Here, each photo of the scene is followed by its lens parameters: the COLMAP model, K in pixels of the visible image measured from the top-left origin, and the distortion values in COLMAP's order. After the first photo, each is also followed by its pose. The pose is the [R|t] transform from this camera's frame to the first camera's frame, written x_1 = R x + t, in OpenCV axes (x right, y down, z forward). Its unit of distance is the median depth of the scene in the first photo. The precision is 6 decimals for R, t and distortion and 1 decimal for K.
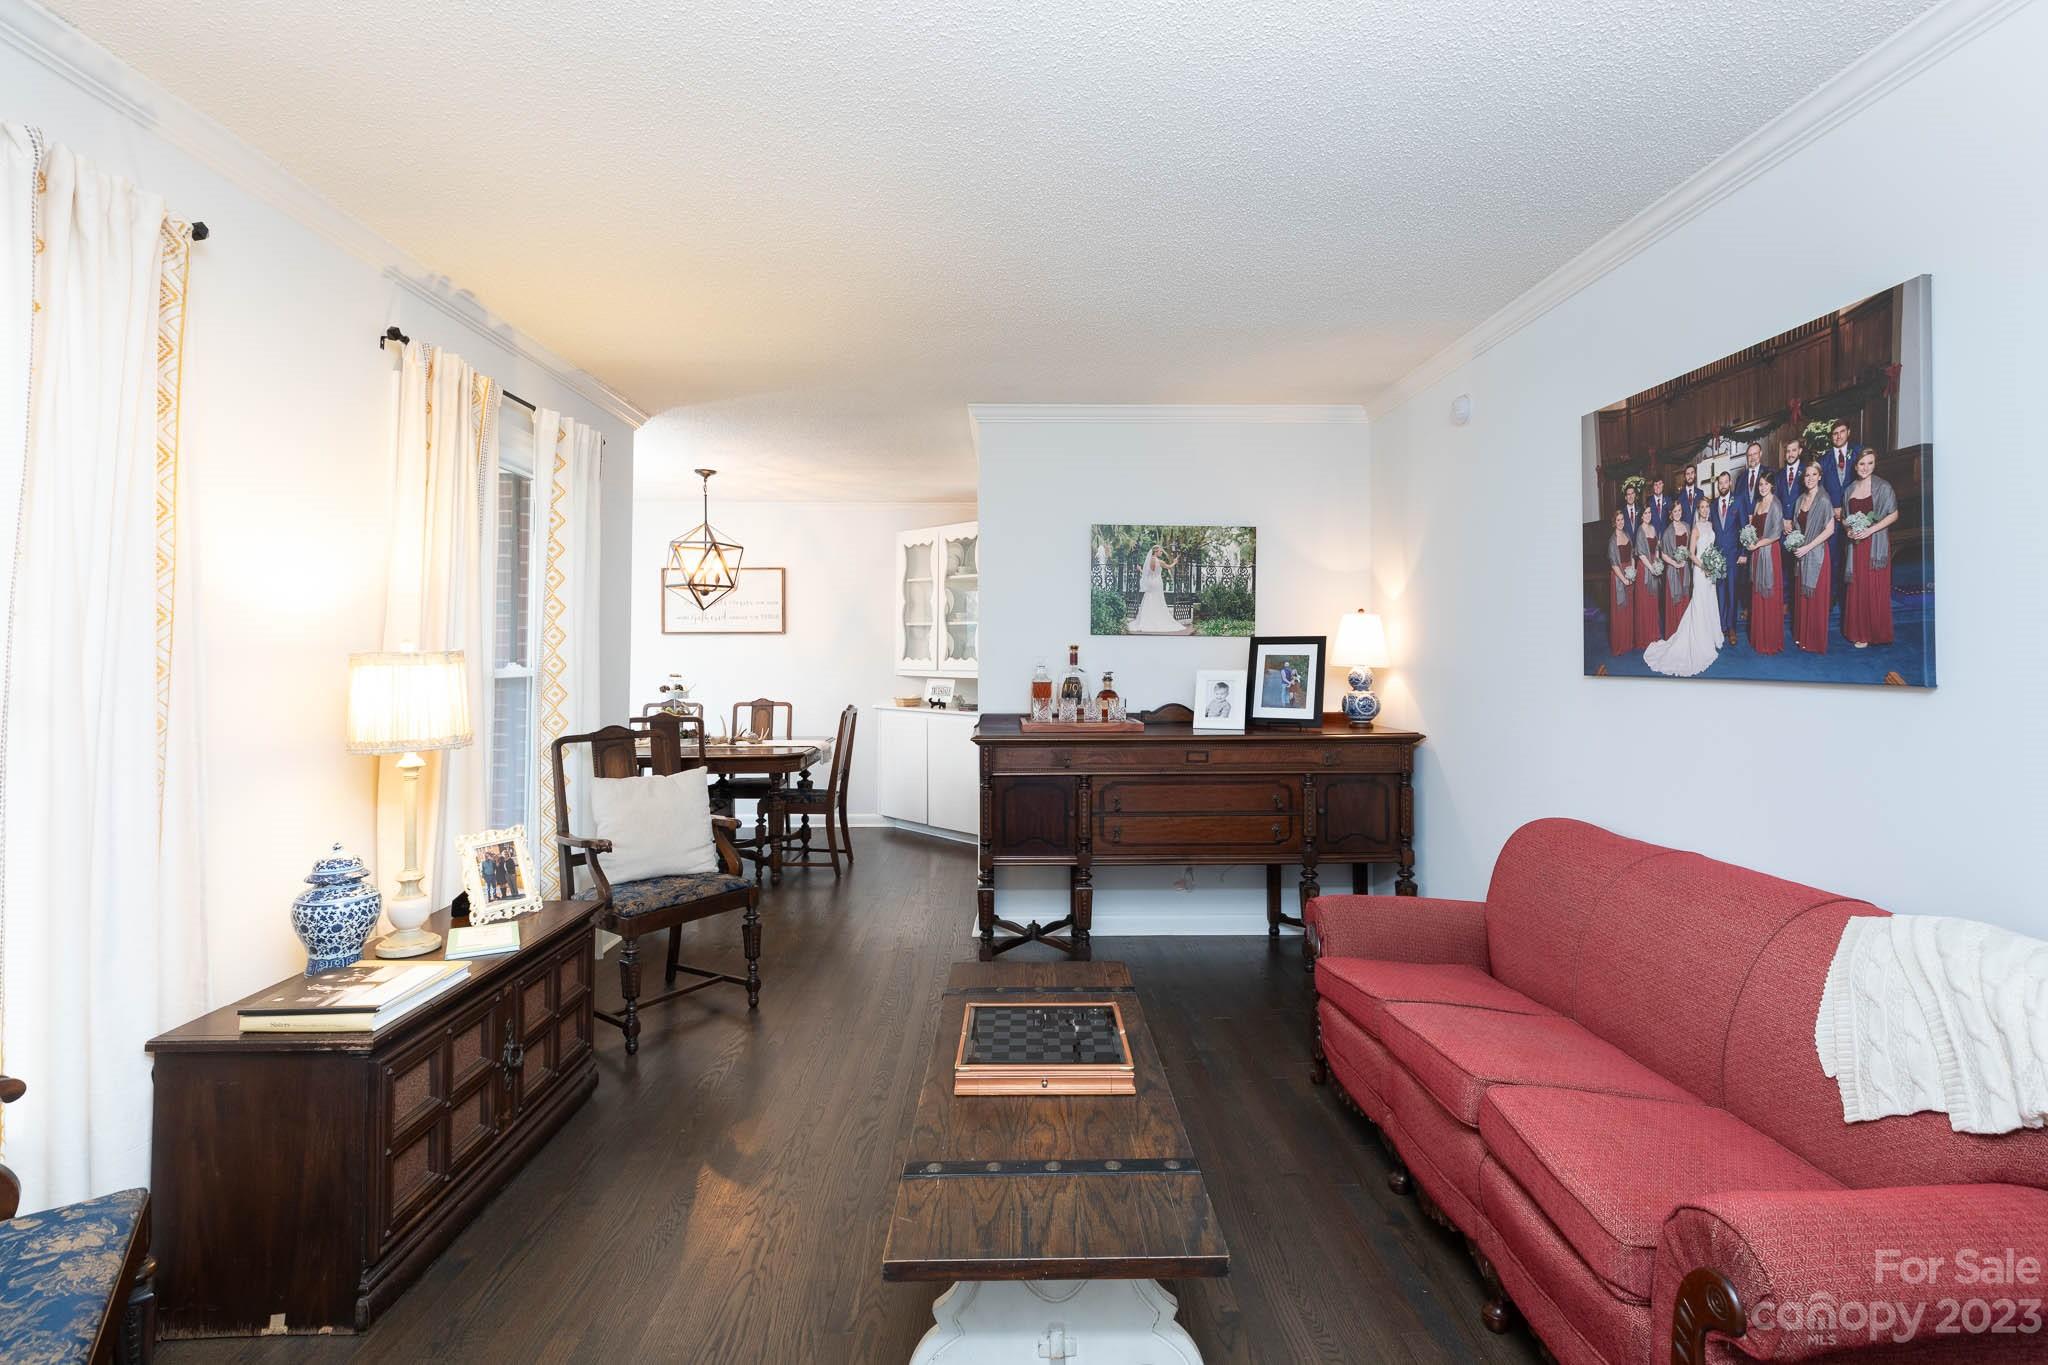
lens RADIAL K [[921.0, 0, 1028.1], [0, 921.0, 675.3], [0, 0, 1]] dist [-0.000706, -0.000121]
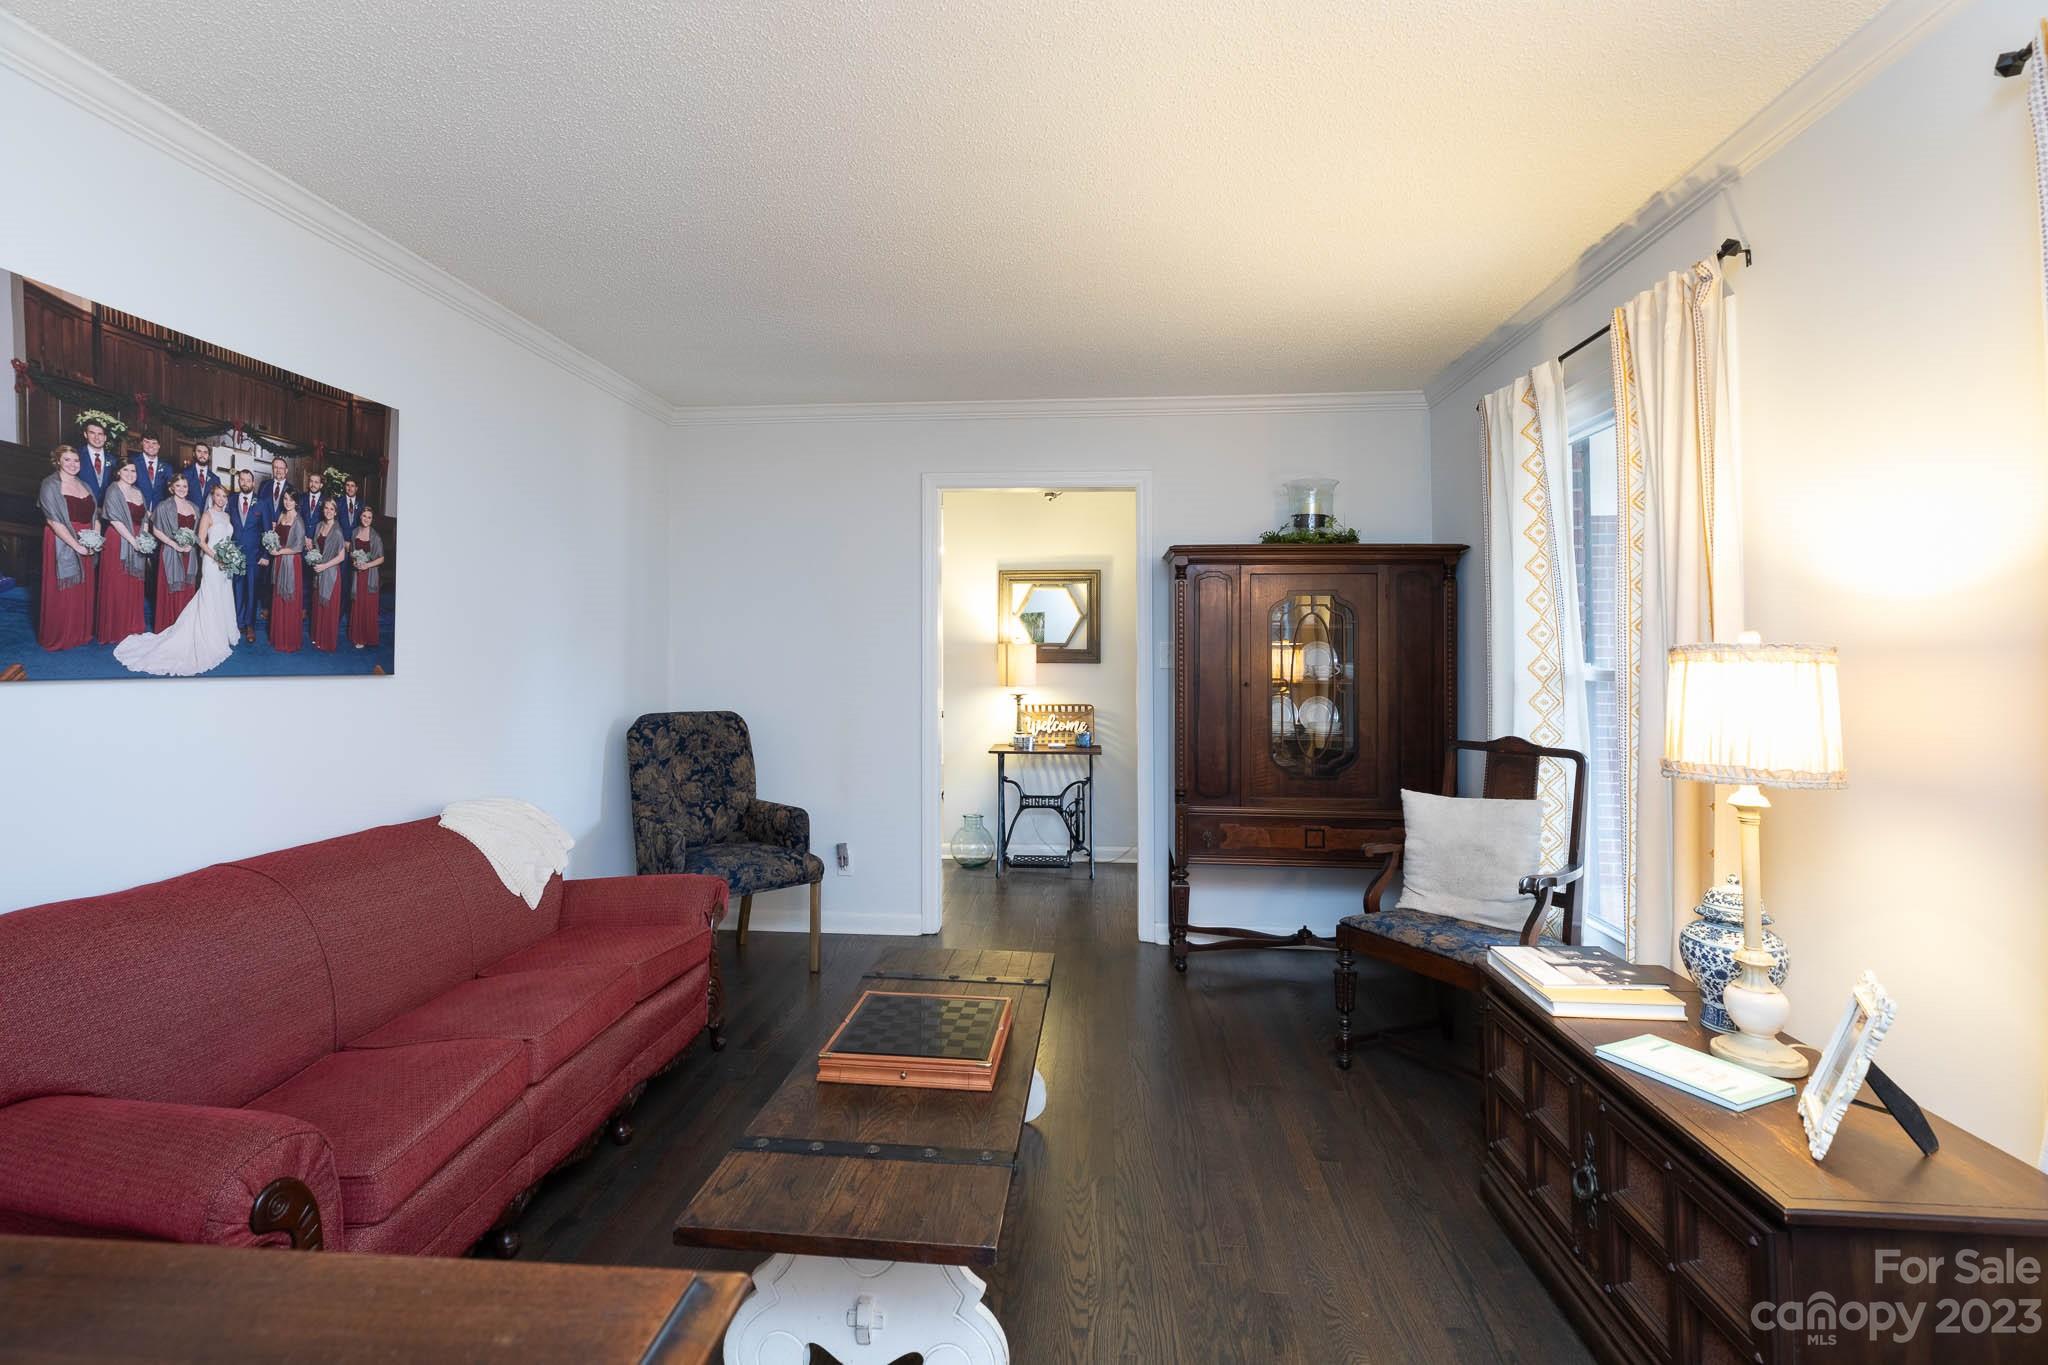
lens RADIAL K [[921.0, 0, 1028.1], [0, 921.0, 675.3], [0, 0, 1]] dist [-0.000706, -0.000121]
pose [[-0.994606, -0.002313, 0.103695, -0.193205], [0.001387, 0.999365, 0.035596, -0.030924], [-0.103712, 0.035547, -0.993972, 1.884795]]
